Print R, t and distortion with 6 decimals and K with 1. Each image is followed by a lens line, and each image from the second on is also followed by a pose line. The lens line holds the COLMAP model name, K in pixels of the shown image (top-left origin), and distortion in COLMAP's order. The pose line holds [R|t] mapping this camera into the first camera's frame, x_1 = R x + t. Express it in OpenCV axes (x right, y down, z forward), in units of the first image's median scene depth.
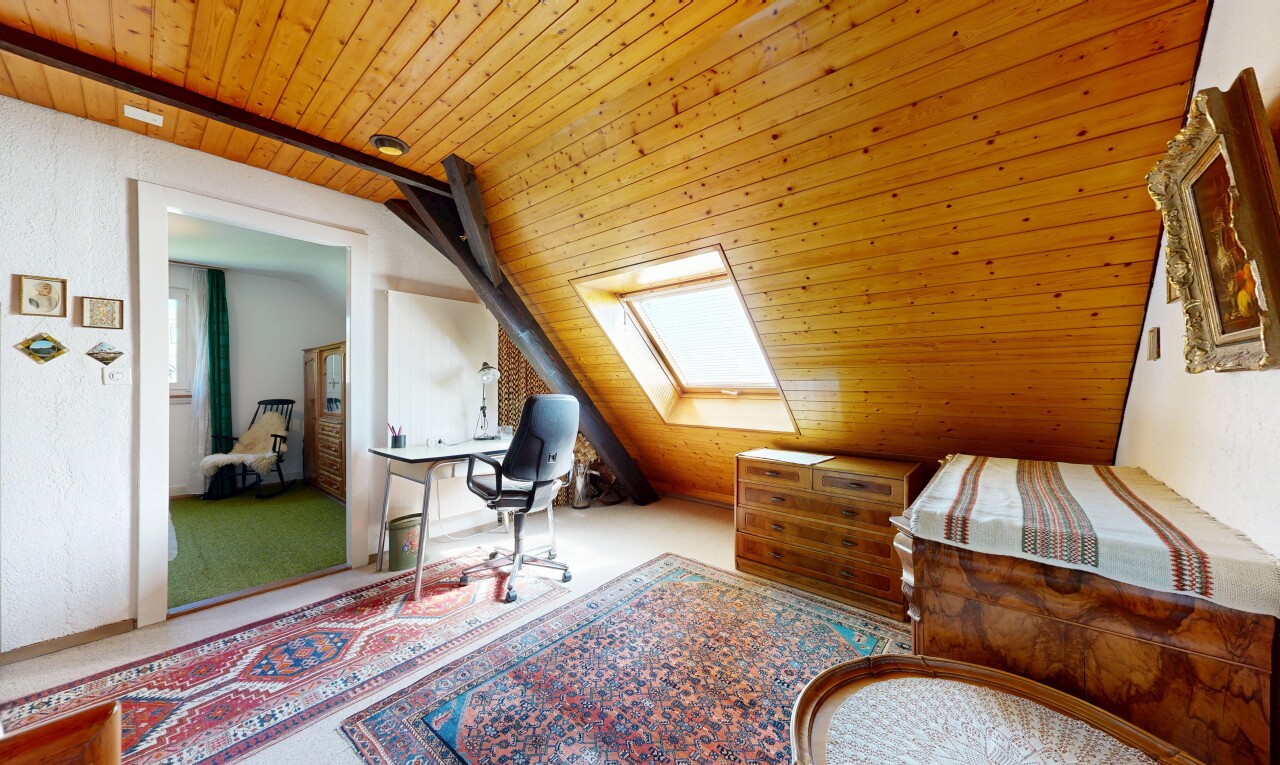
lens RADIAL K [[430.1, 0, 639.8], [0, 430.1, 385.0], [0, 0, 1]] dist [-0.000237, -0.000243]
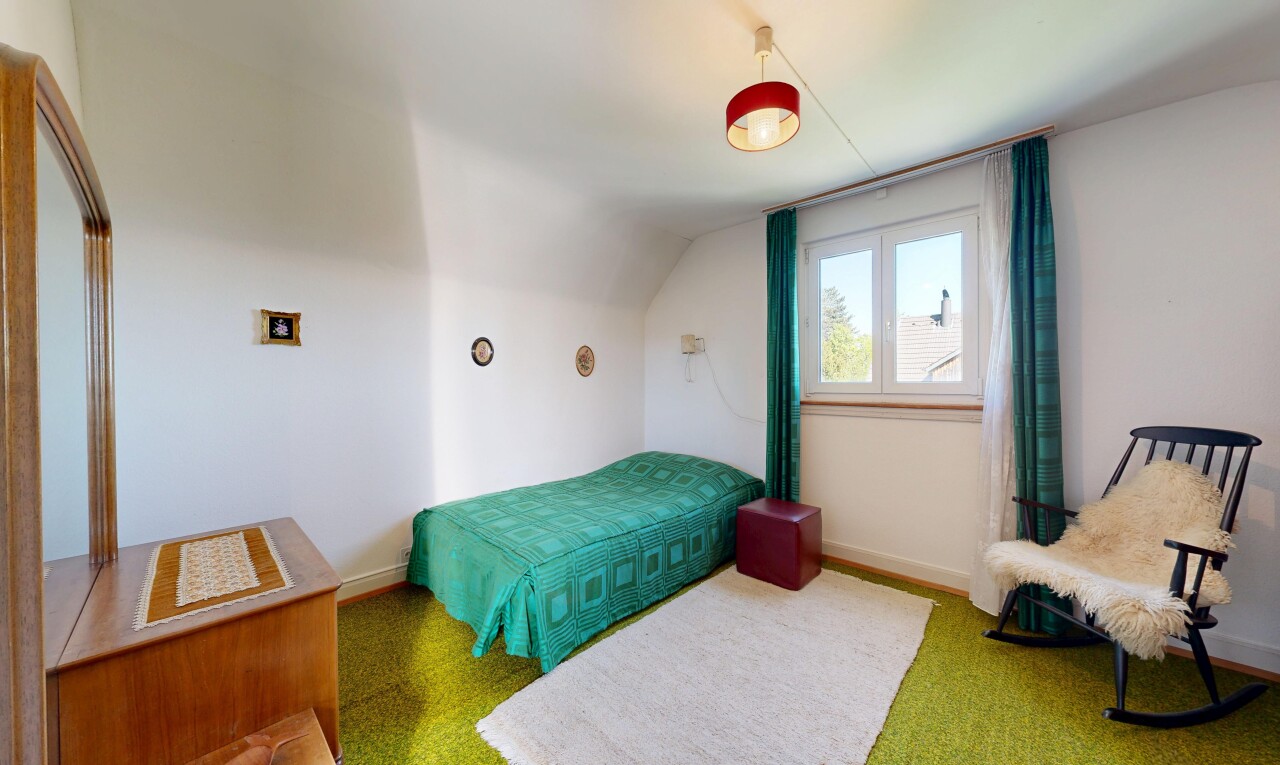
lens RADIAL K [[430.1, 0, 639.8], [0, 430.1, 385.0], [0, 0, 1]] dist [-0.000237, -0.000243]
pose [[-0.041435, 0.007651, -0.999112, -0.499144], [0.005780, 0.999956, 0.007418, -0.008250], [0.999124, -0.005467, -0.041477, 0.594864]]
